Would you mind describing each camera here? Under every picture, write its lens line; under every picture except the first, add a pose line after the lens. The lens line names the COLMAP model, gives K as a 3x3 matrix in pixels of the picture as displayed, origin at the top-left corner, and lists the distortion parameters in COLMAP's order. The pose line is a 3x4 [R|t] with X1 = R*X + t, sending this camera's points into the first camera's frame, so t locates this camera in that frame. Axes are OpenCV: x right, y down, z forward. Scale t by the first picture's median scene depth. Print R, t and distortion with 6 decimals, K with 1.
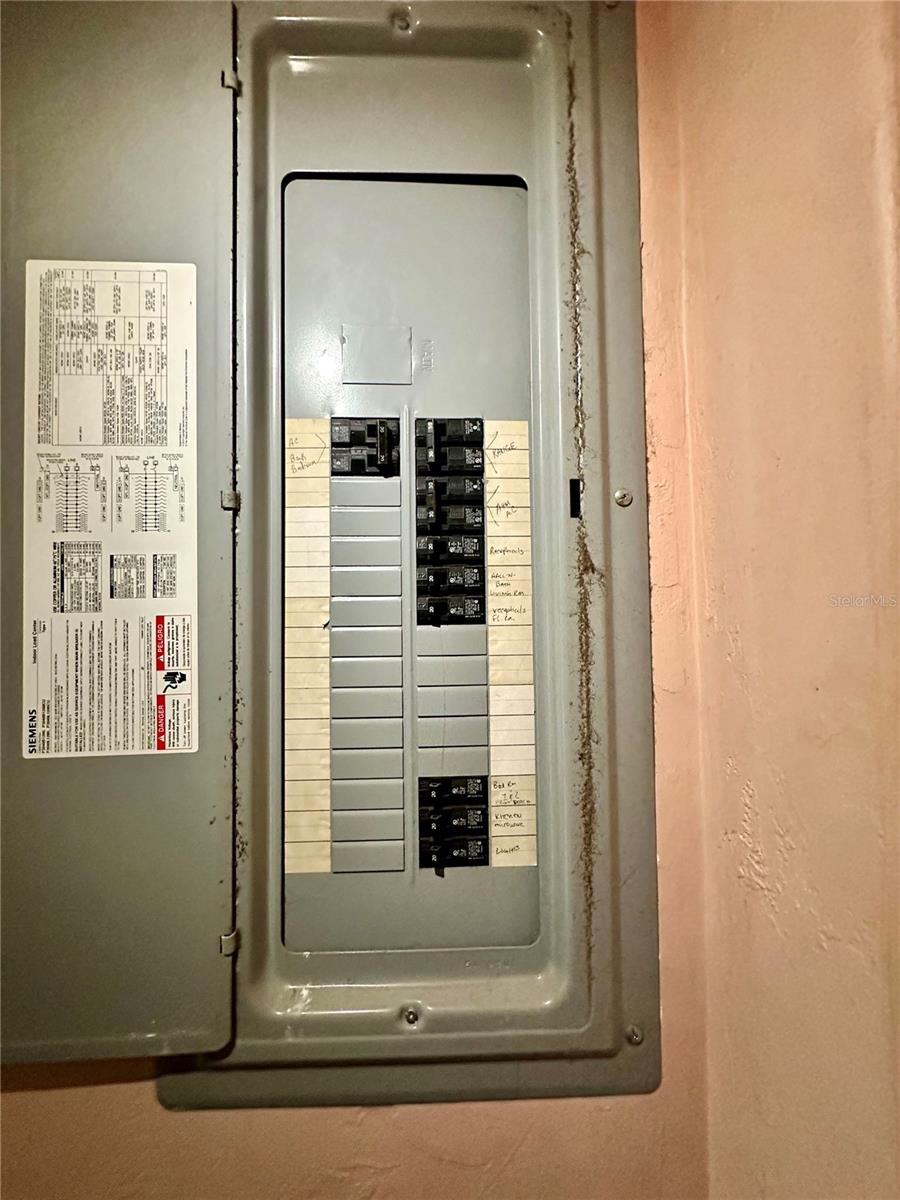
lens RADIAL K [[479.5, 0, 449.3], [0, 479.5, 599.5], [0, 0, 1]] dist [-0.006875, 0.001932]
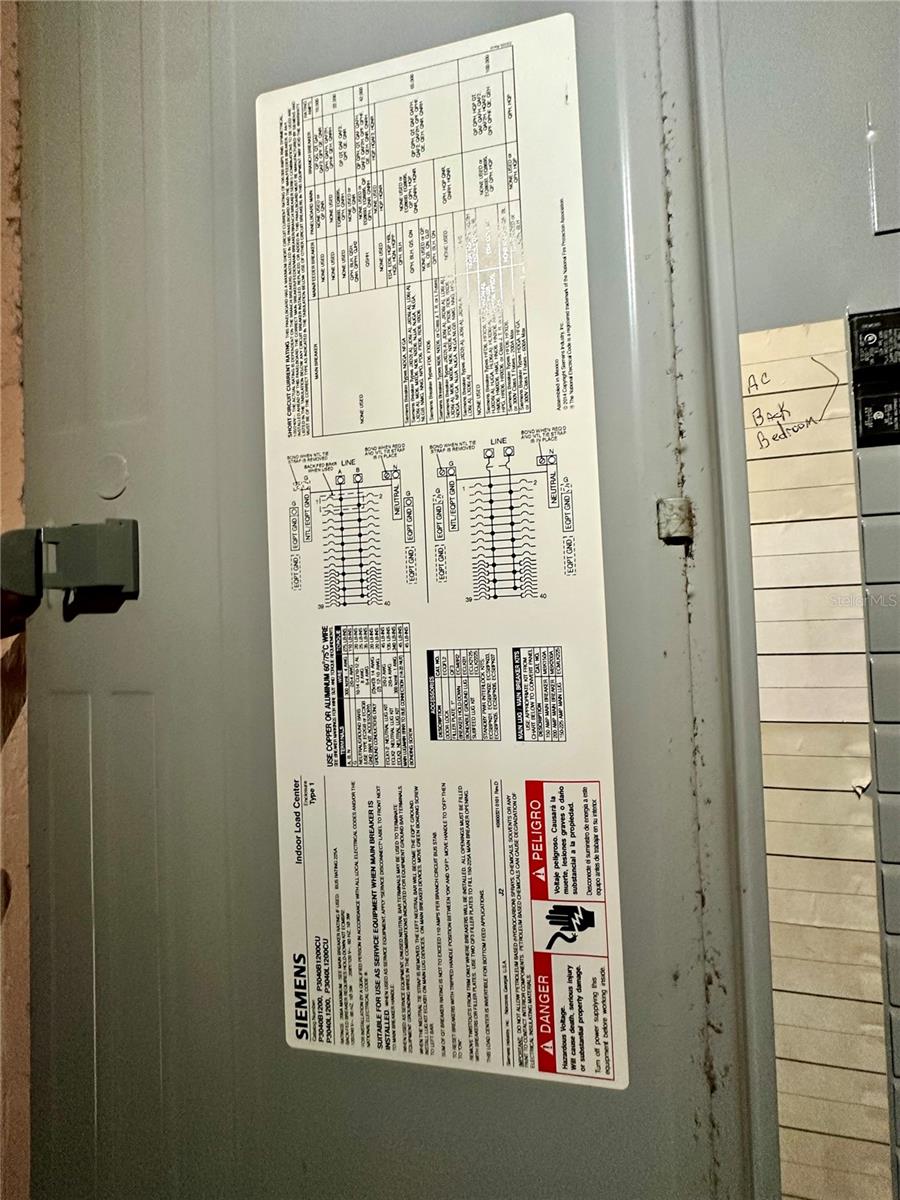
lens RADIAL K [[479.5, 0, 454.7], [0, 479.5, 599.9], [0, 0, 1]] dist [-0.006875, 0.001932]
pose [[0.968290, -0.028541, -0.248192, -0.559074], [0.030749, 0.999515, 0.005023, -0.145685], [0.247928, -0.012495, 0.968698, 0.534965]]
